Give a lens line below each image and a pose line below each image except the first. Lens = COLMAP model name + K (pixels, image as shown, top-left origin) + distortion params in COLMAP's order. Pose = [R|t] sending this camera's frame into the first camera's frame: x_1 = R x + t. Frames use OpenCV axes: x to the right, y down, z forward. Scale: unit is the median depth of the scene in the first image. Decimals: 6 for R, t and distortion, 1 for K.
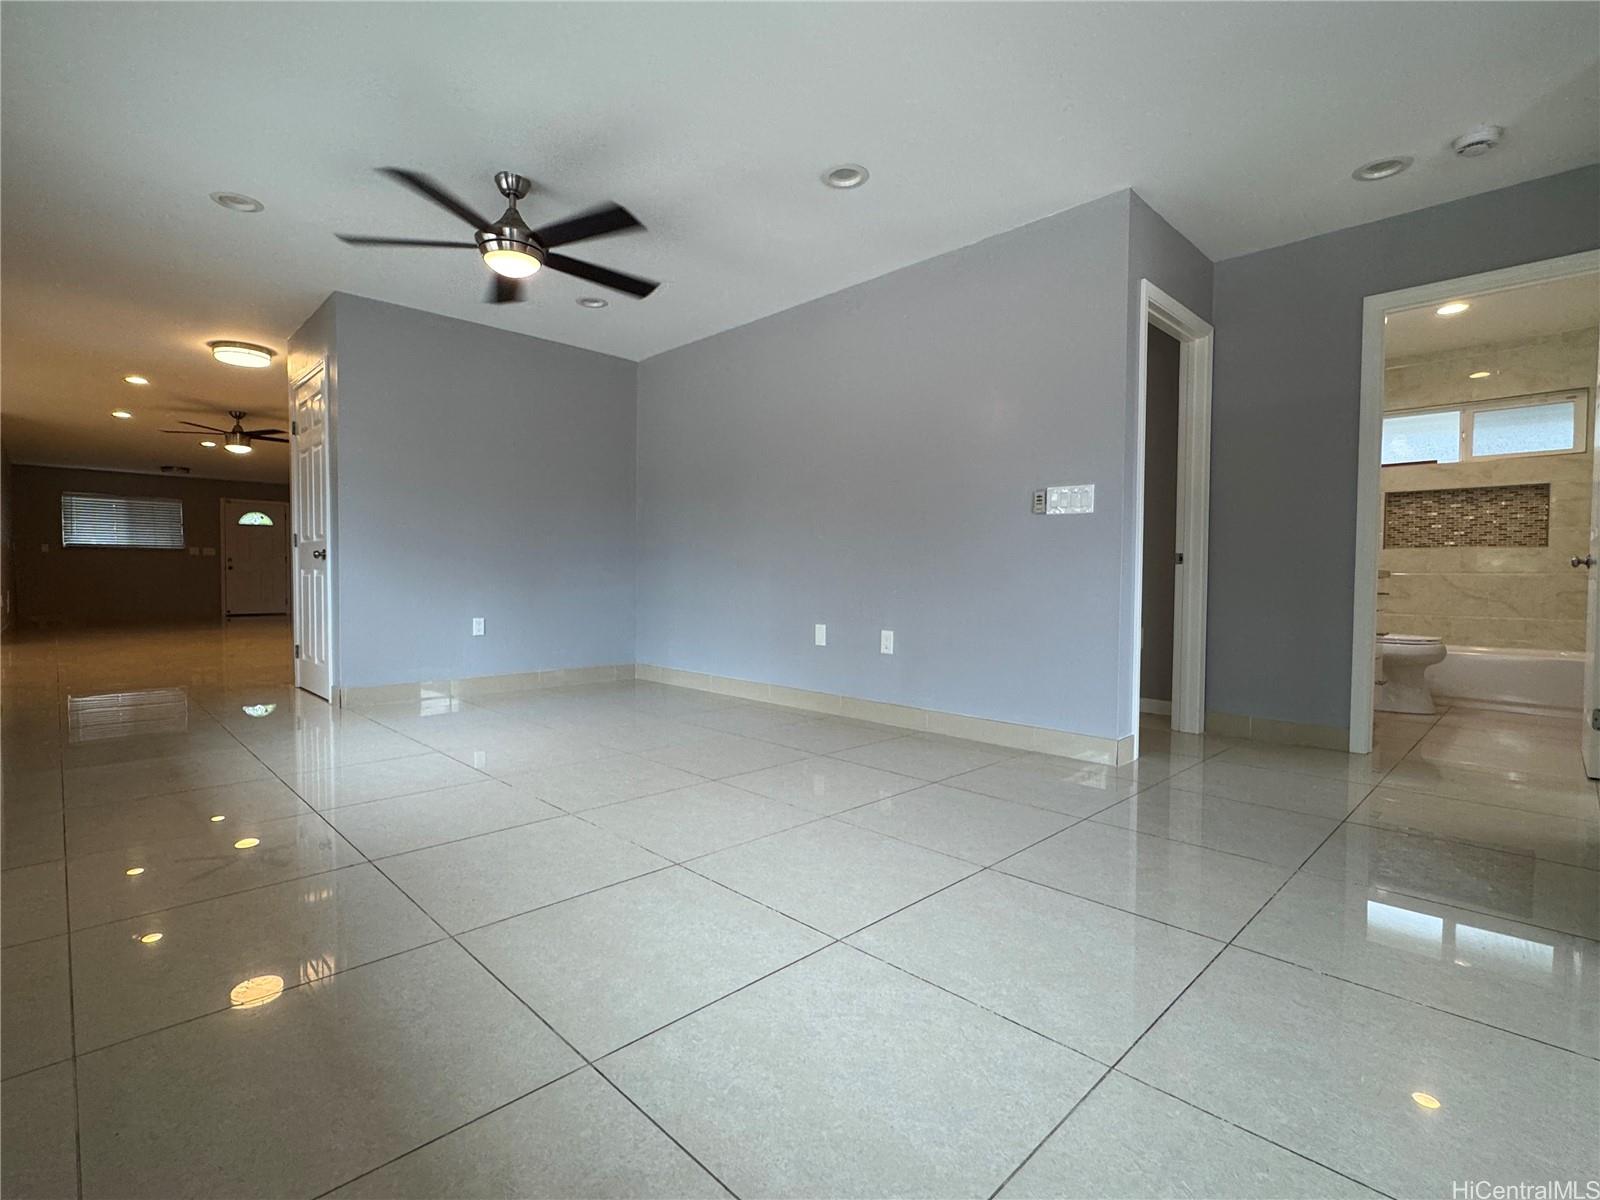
lens RADIAL K [[758.2, 0, 802.8], [0, 758.2, 600.0], [0, 0, 1]] dist [0.001334, 0.000857]
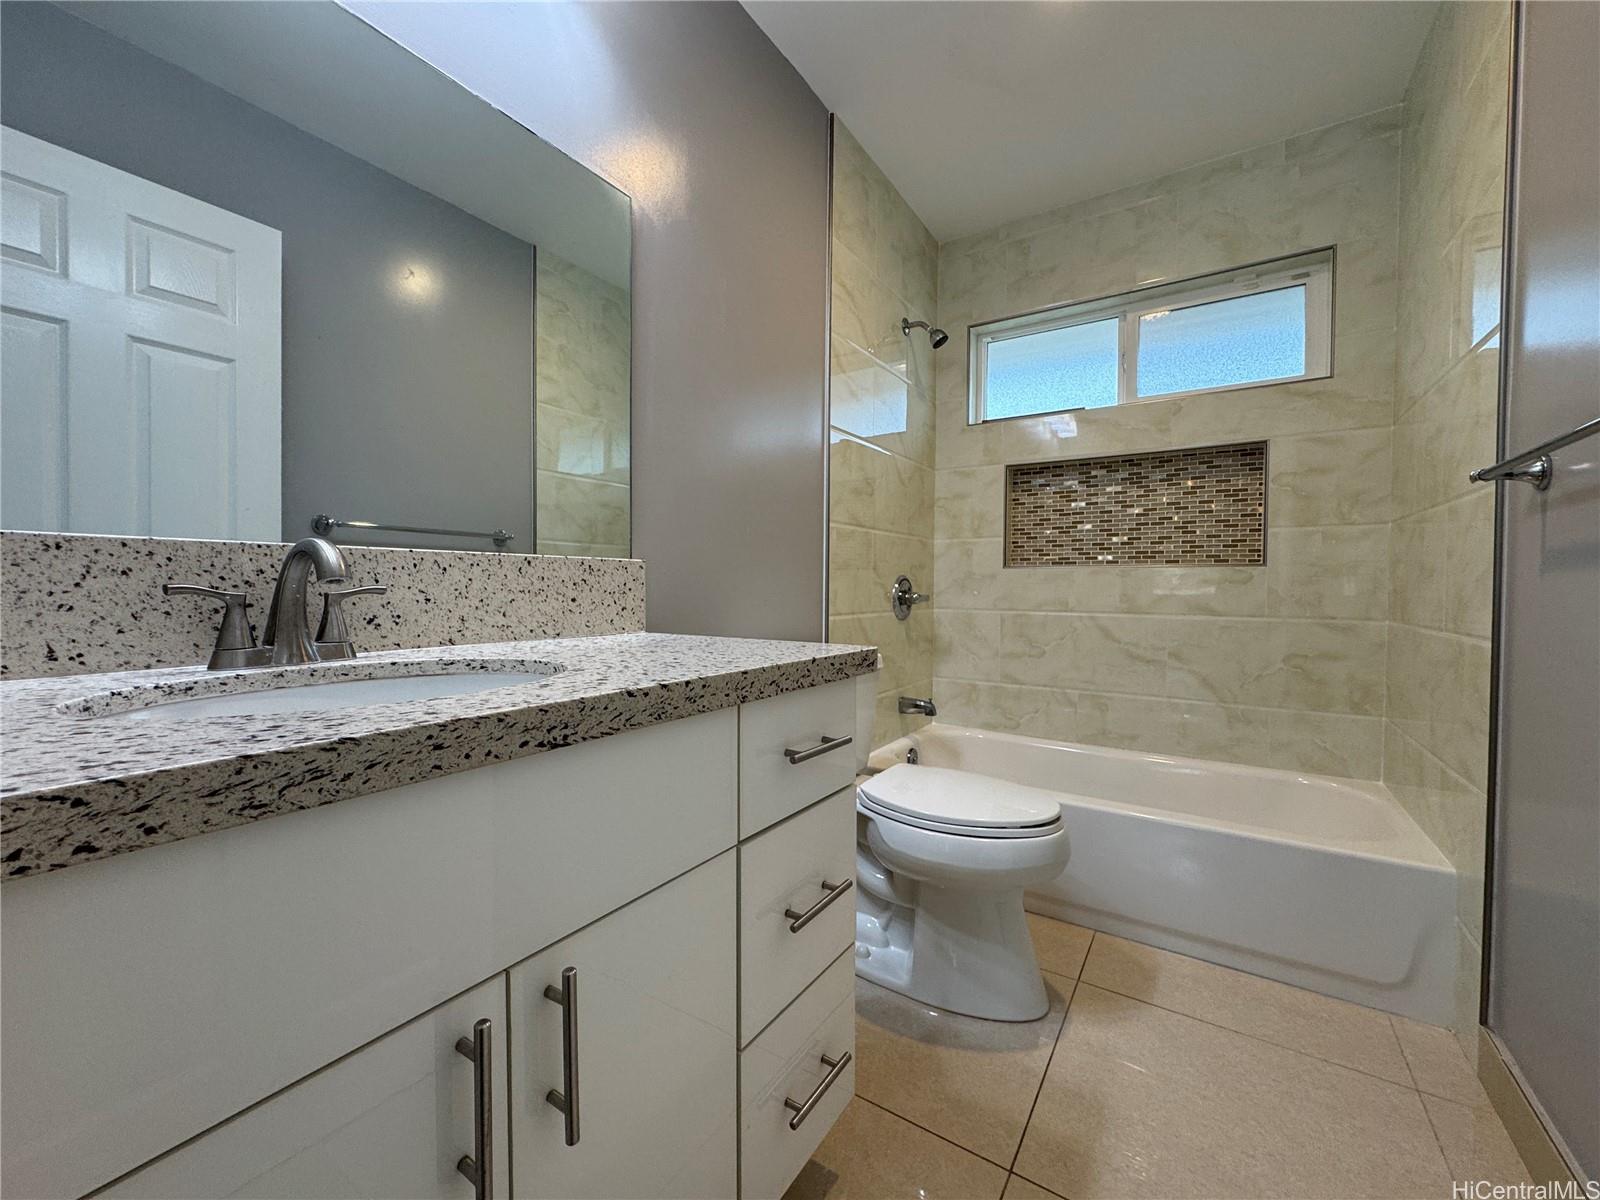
lens RADIAL K [[635.7, 0, 795.7], [0, 635.7, 599.2], [0, 0, 1]] dist [-0.000436, -0.000425]
pose [[0.979195, -0.006938, 0.202801, 0.562866], [0.008461, 0.999942, -0.006642, -0.045566], [-0.202744, 0.008220, 0.979197, 0.621969]]
